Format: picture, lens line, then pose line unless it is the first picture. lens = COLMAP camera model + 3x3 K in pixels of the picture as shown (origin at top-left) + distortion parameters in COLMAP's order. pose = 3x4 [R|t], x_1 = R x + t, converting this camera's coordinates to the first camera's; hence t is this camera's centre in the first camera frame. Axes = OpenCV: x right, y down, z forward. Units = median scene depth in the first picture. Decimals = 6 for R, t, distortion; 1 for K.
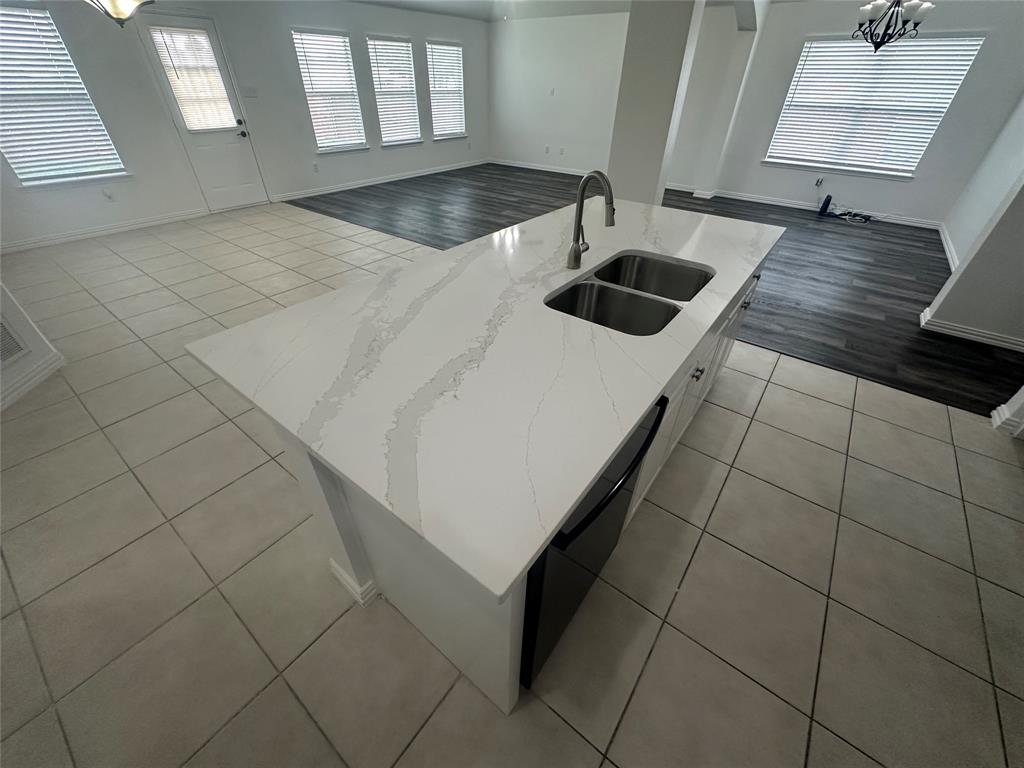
lens RADIAL K [[407.1, 0, 508.2], [0, 407.1, 385.6], [0, 0, 1]] dist [-0.006989, 0.000594]
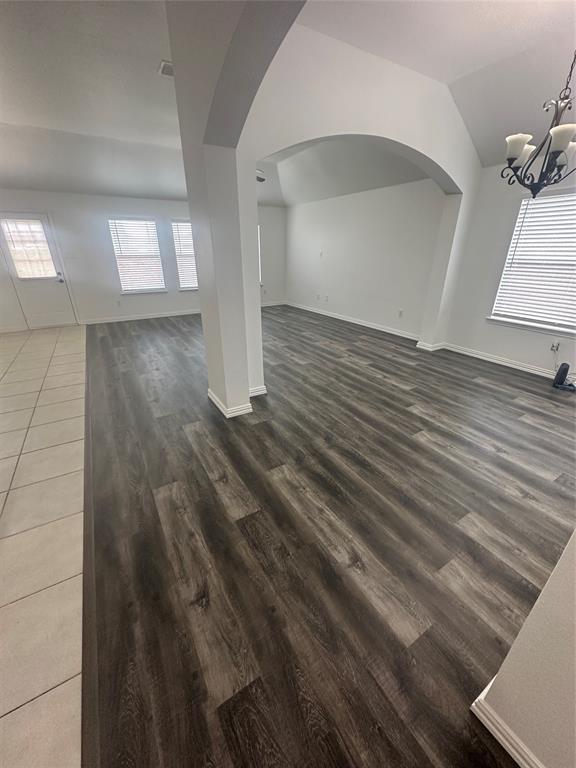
lens RADIAL K [[305.3, 0, 288.4], [0, 305.3, 383.5], [0, 0, 1]] dist [-0.006989, 0.000594]
pose [[0.931269, 0.132829, -0.339257, 0.489239], [-0.207080, 0.959114, -0.192919, -0.203865], [0.299761, 0.249913, 0.920699, 0.296795]]
